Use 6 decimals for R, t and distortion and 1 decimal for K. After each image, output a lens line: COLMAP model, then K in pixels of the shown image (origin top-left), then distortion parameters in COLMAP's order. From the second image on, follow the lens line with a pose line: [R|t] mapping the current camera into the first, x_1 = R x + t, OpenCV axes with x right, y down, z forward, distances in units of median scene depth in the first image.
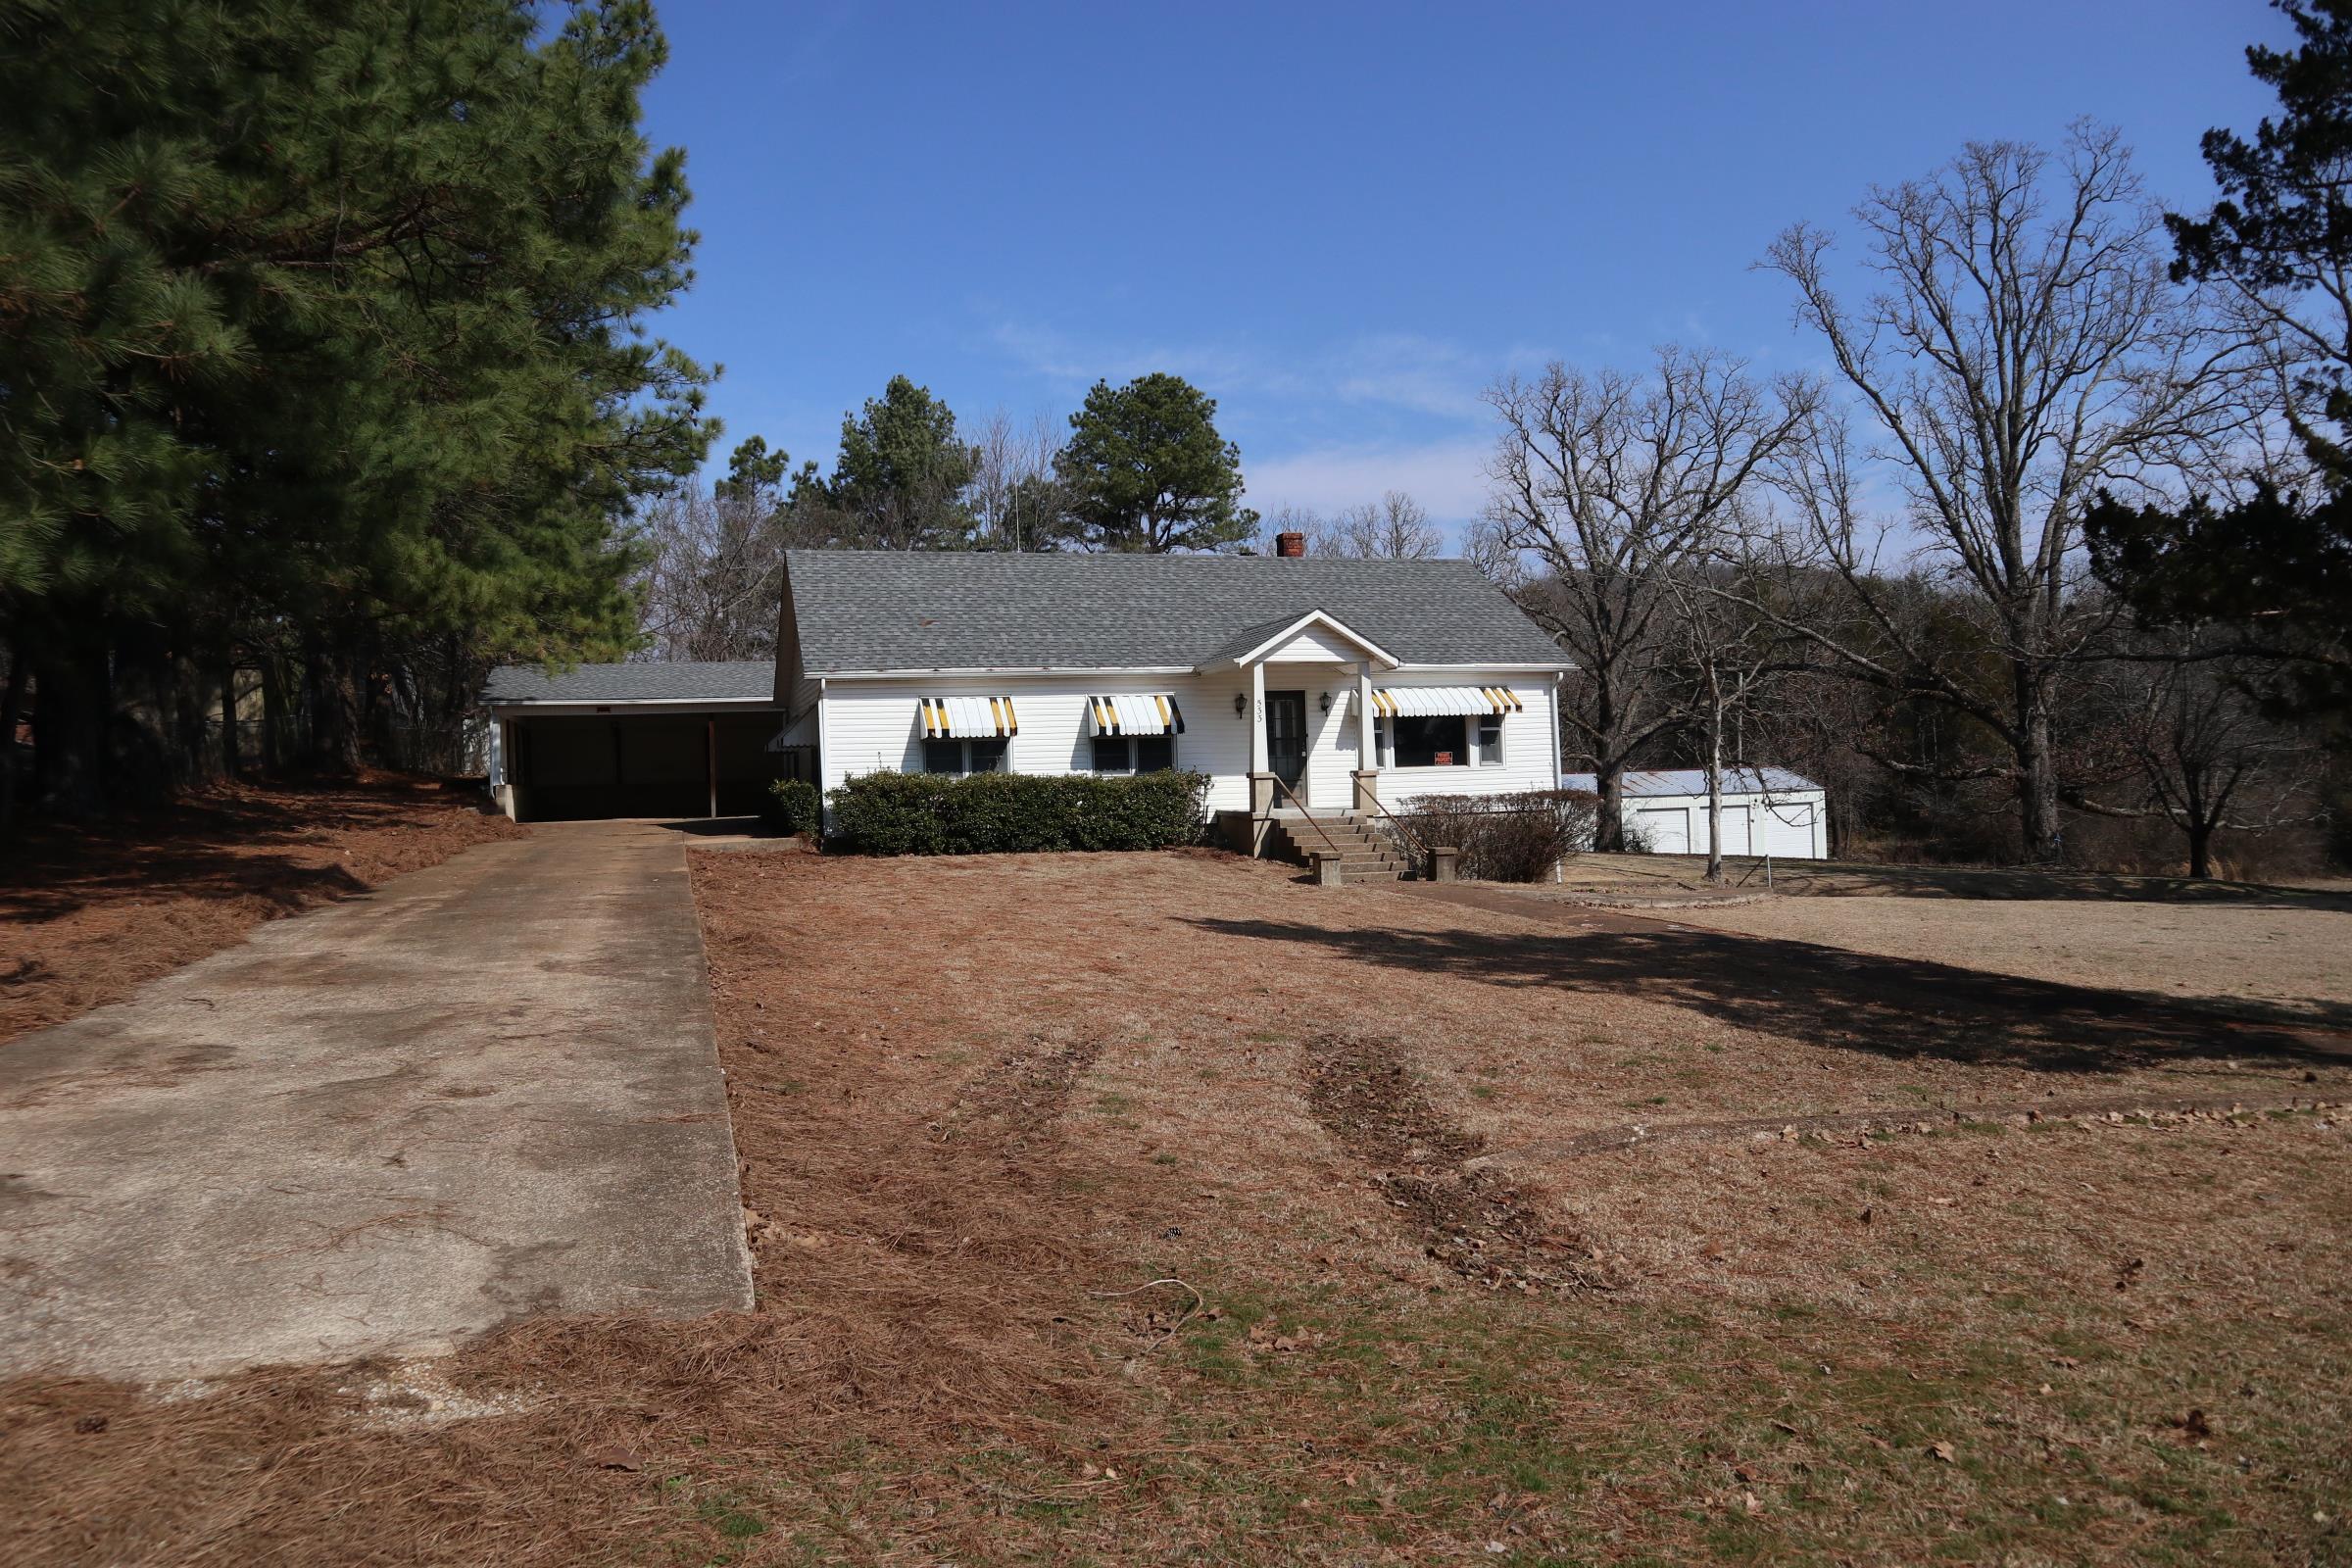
lens RADIAL K [[1545.0, 0, 1176.0], [0, 1545.0, 784.0], [0, 0, 1]] dist [-0.002744, -0.000459]
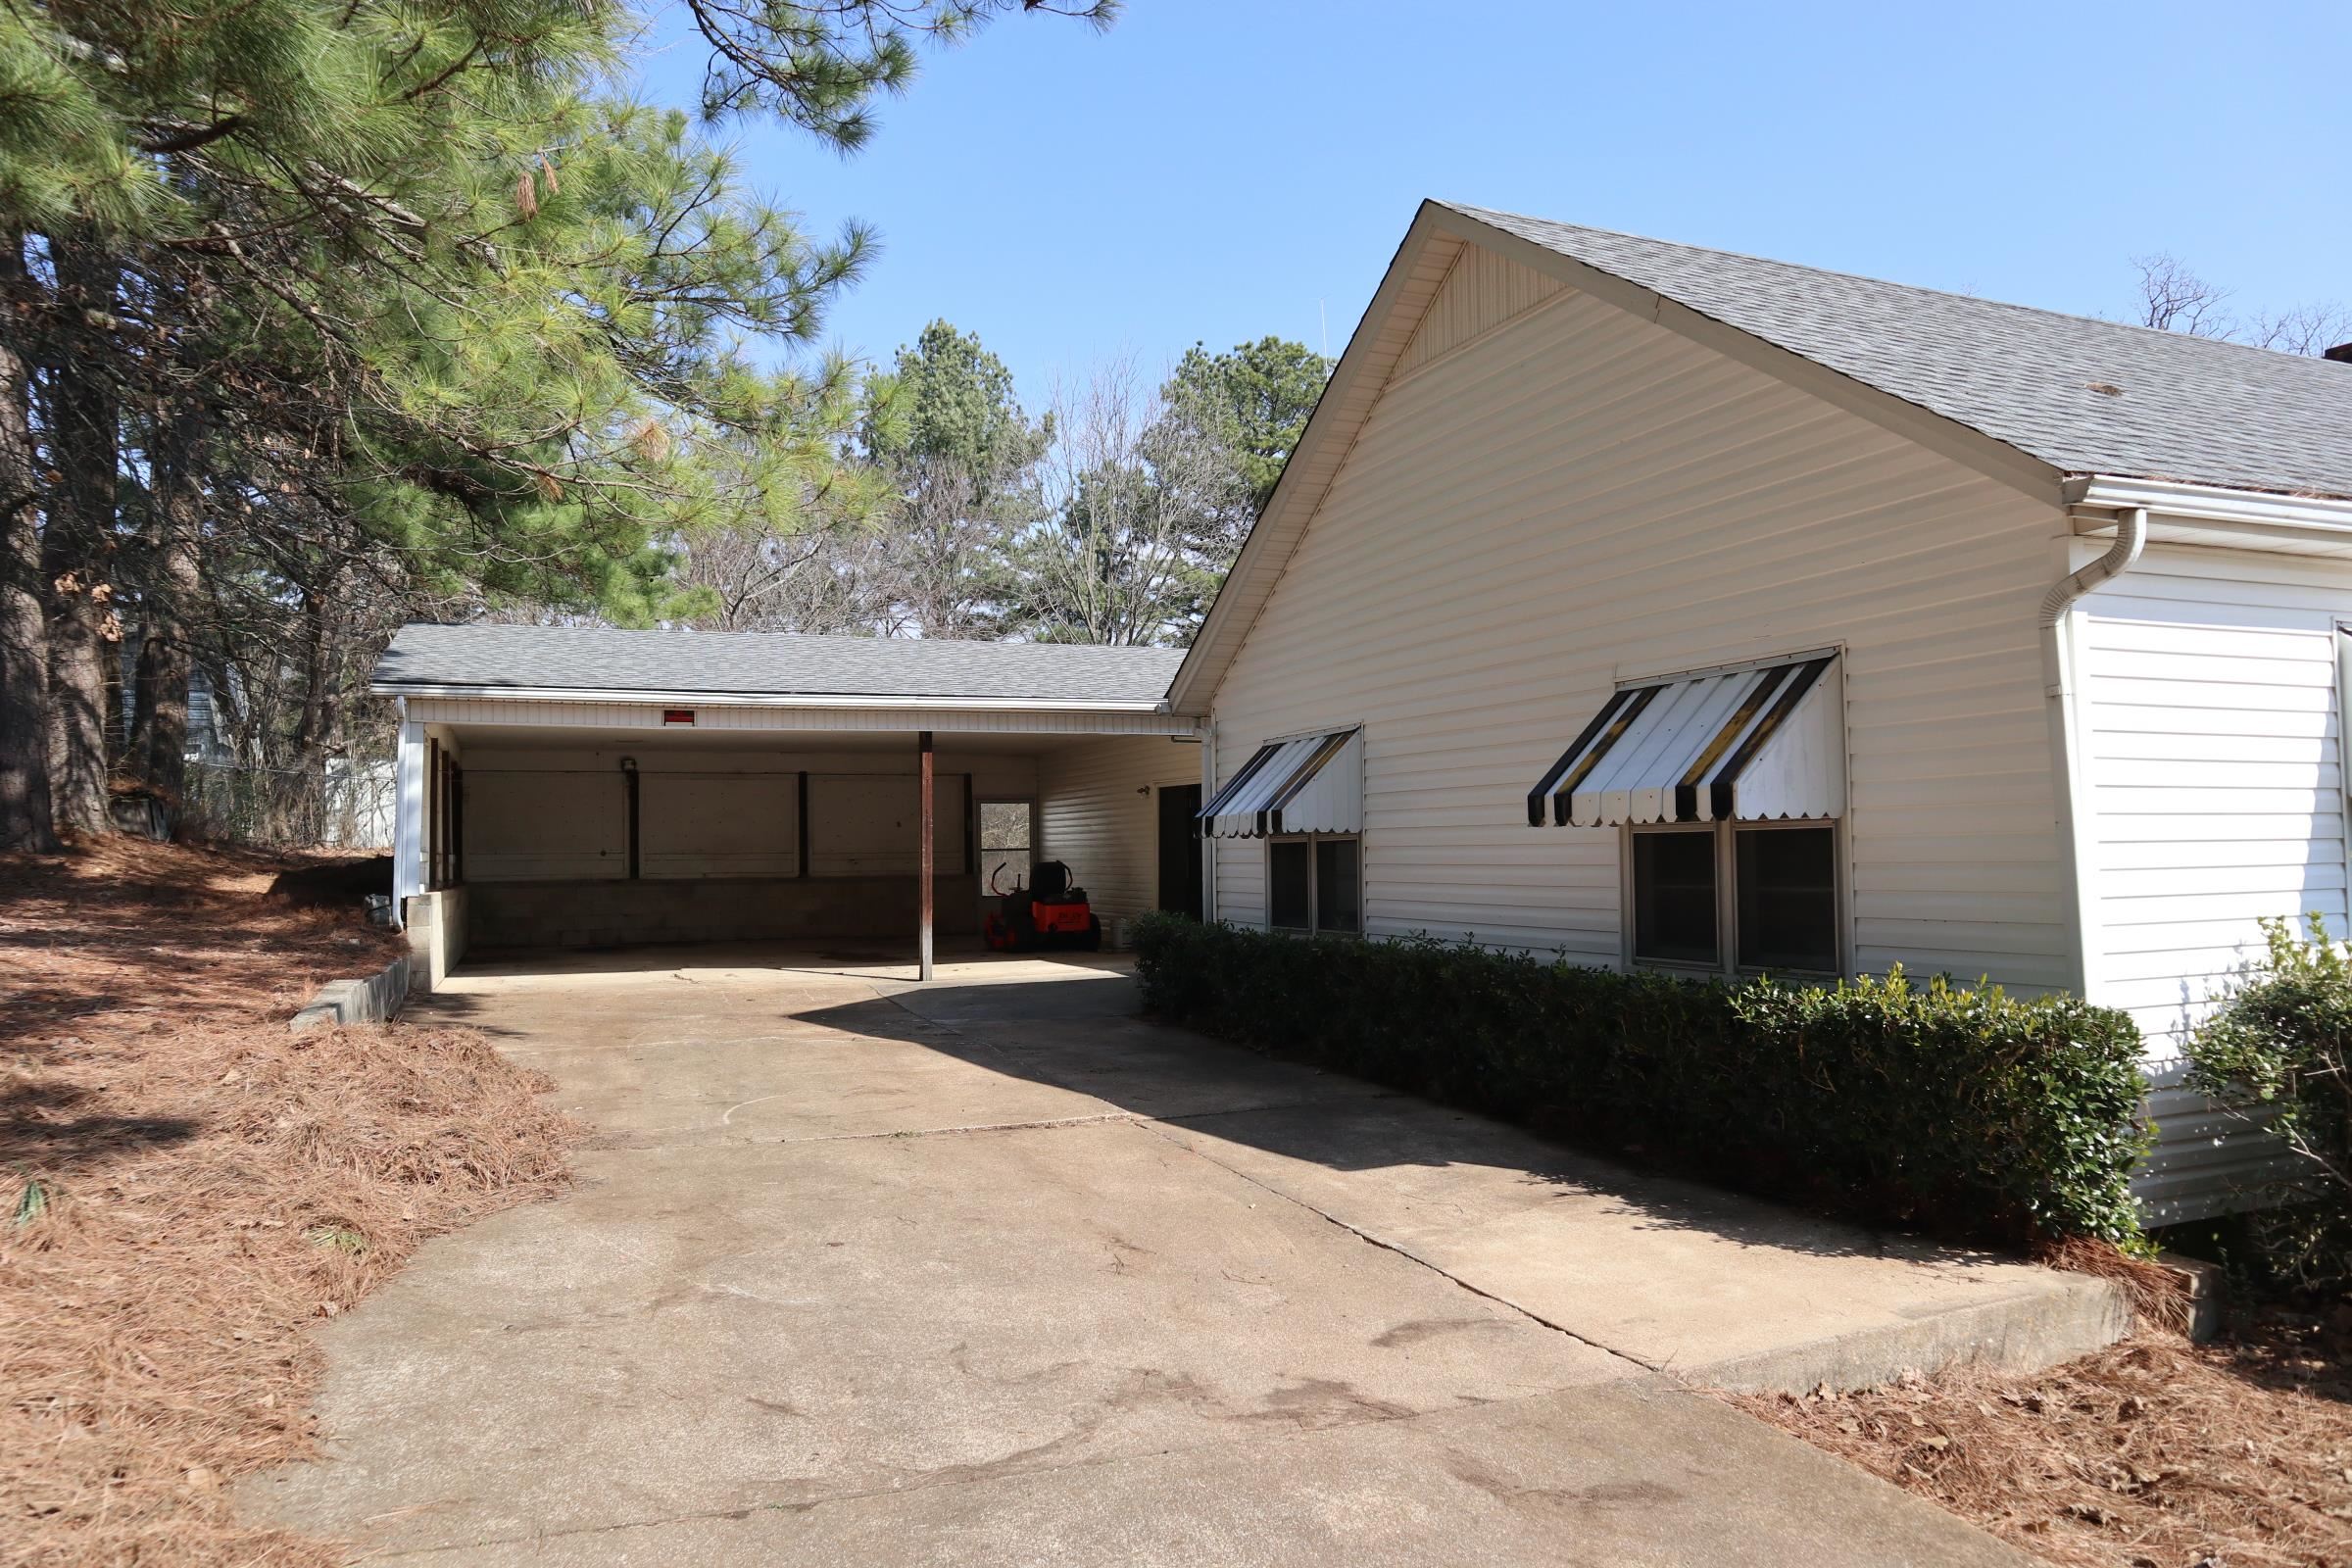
lens RADIAL K [[1632.7, 0, 1176.0], [0, 1632.7, 784.0], [0, 0, 1]] dist [0.001347, 0.000594]
pose [[0.998658, 0.020530, 0.047543, -0.243096], [-0.018433, 0.998856, -0.044123, -0.012666], [-0.048394, 0.043187, 0.997894, 0.526266]]
